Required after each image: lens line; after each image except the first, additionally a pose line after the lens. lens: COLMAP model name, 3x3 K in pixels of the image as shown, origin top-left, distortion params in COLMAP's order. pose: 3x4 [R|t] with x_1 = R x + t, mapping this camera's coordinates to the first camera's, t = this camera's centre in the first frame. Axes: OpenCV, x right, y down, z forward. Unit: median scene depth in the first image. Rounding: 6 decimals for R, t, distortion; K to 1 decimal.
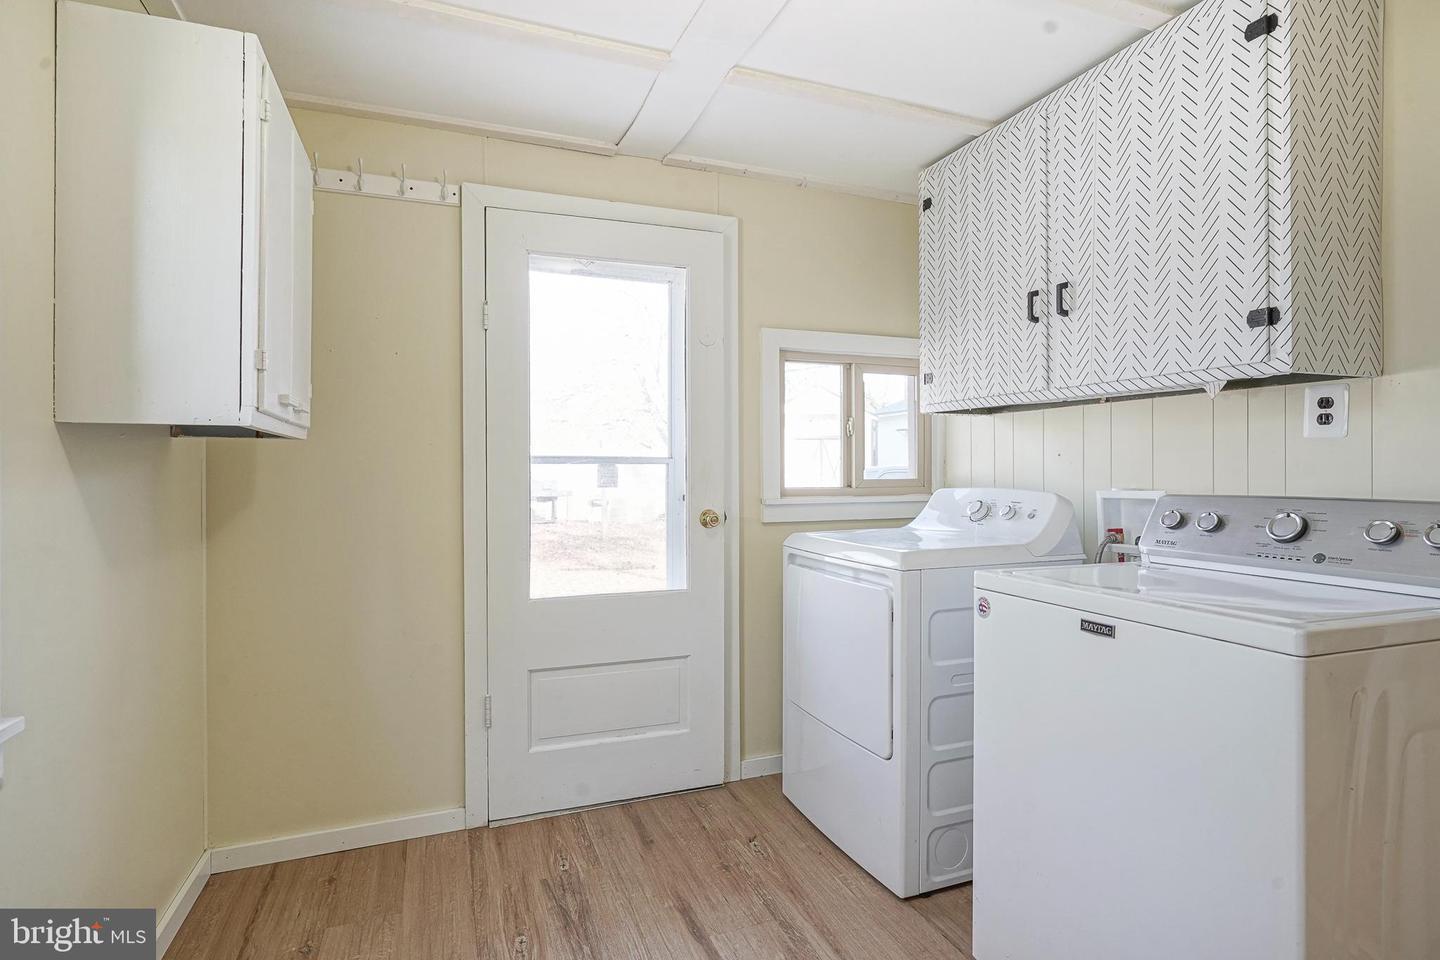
lens RADIAL K [[711.9, 0, 689.5], [0, 711.9, 483.5], [0, 0, 1]] dist [-0.003140, 0.000603]
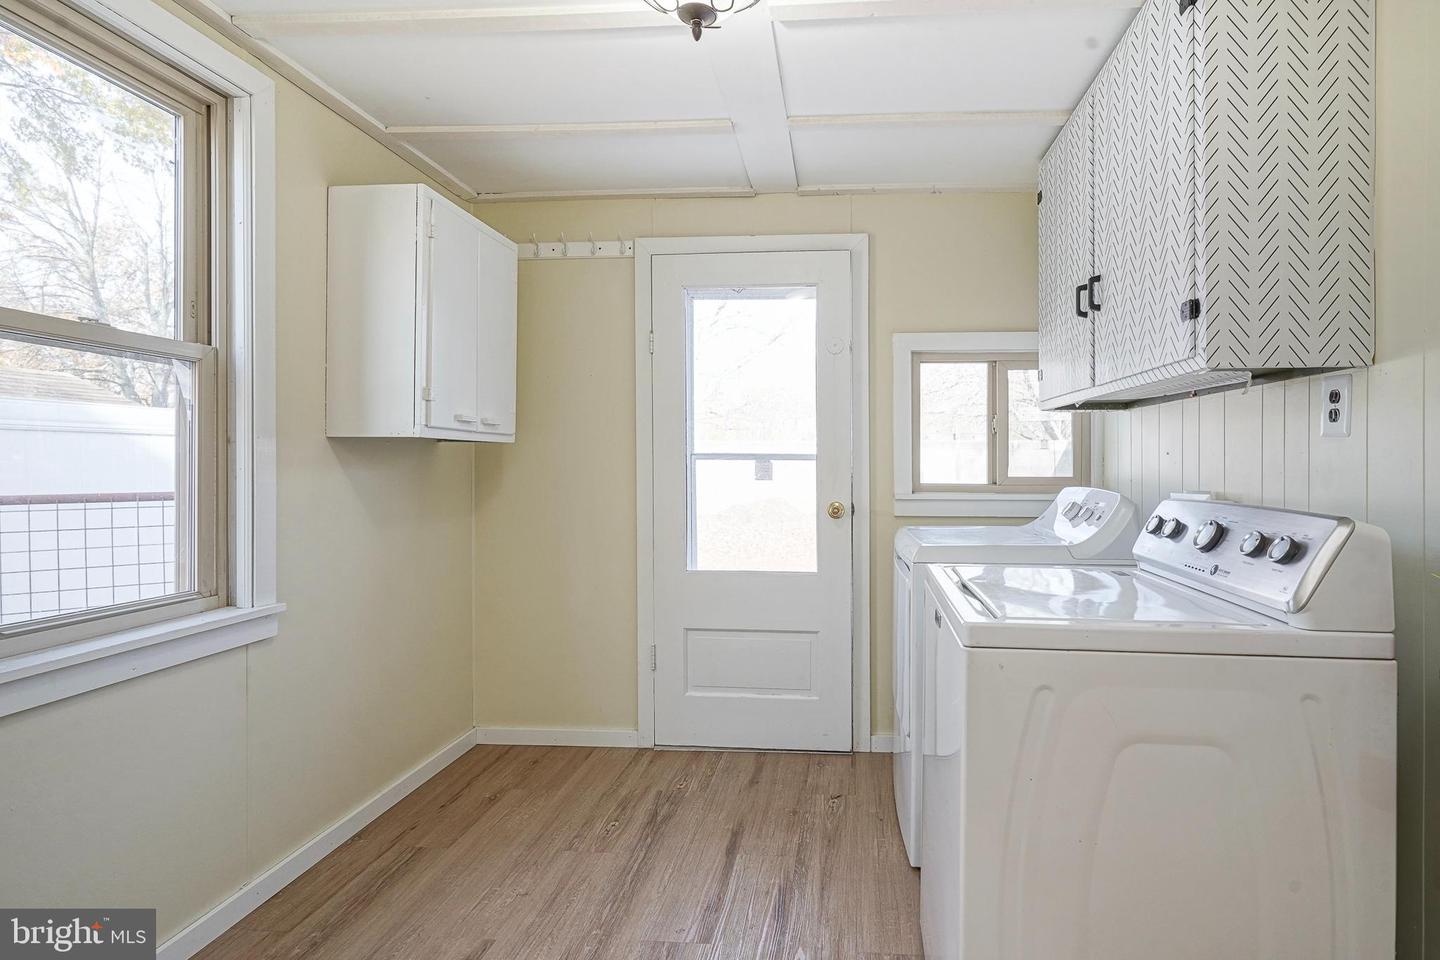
lens RADIAL K [[682.1, 0, 726.2], [0, 682.1, 482.4], [0, 0, 1]] dist [-0.001287, 0.000060]
pose [[0.907128, 0.017666, -0.420484, 0.330246], [-0.013300, 0.999823, 0.013313, -0.006015], [0.420645, -0.006484, 0.907202, -0.036204]]
